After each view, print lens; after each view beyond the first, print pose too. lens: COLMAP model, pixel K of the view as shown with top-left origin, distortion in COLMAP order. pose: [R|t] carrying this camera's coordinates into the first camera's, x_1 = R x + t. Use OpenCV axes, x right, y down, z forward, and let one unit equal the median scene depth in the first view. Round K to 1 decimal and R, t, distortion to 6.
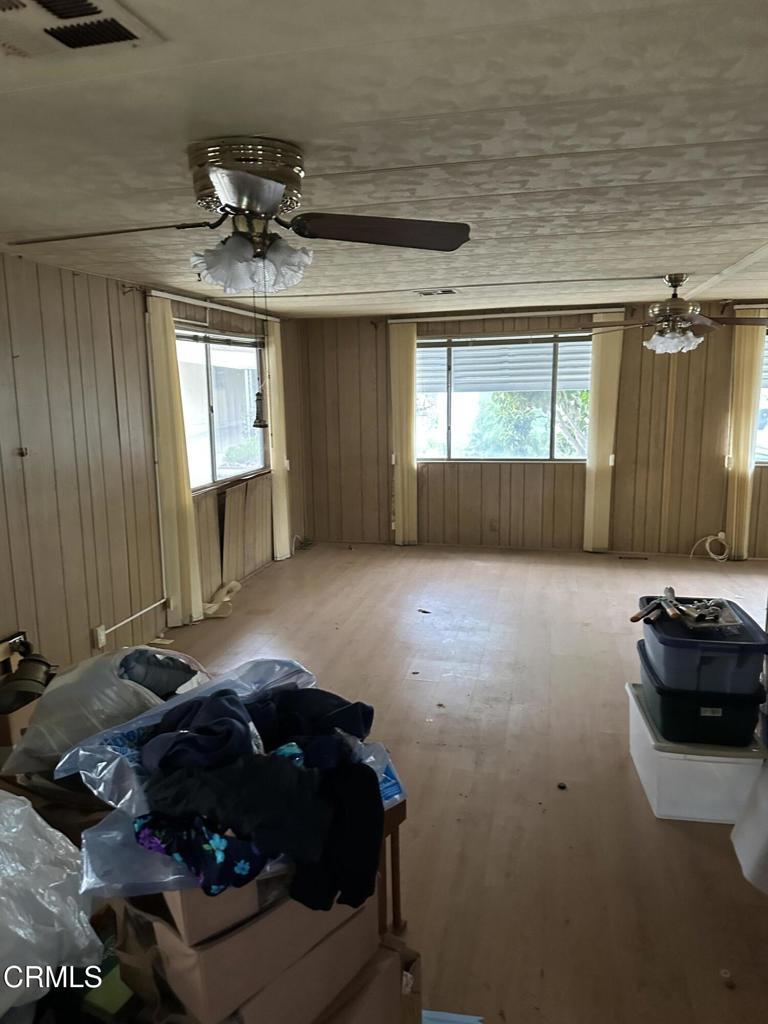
lens RADIAL K [[726.2, 0, 384.0], [0, 726.2, 512.0], [0, 0, 1]] dist [0.099792, -0.131194]
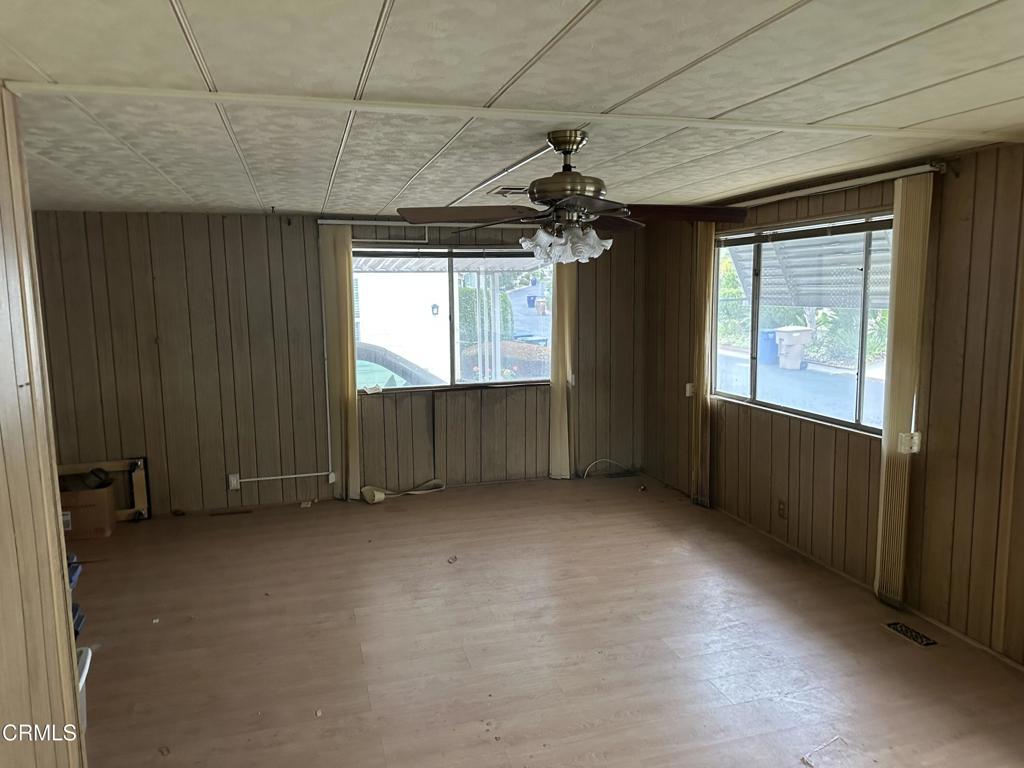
lens RADIAL K [[726.2, 0, 507.0], [0, 726.2, 384.5], [0, 0, 1]] dist [0.099792, -0.131194]
pose [[0.479945, 0.124672, -0.868395, 0.632464], [-0.148602, 0.987100, 0.059584, -0.101331], [0.864621, 0.100448, 0.492280, 0.470458]]
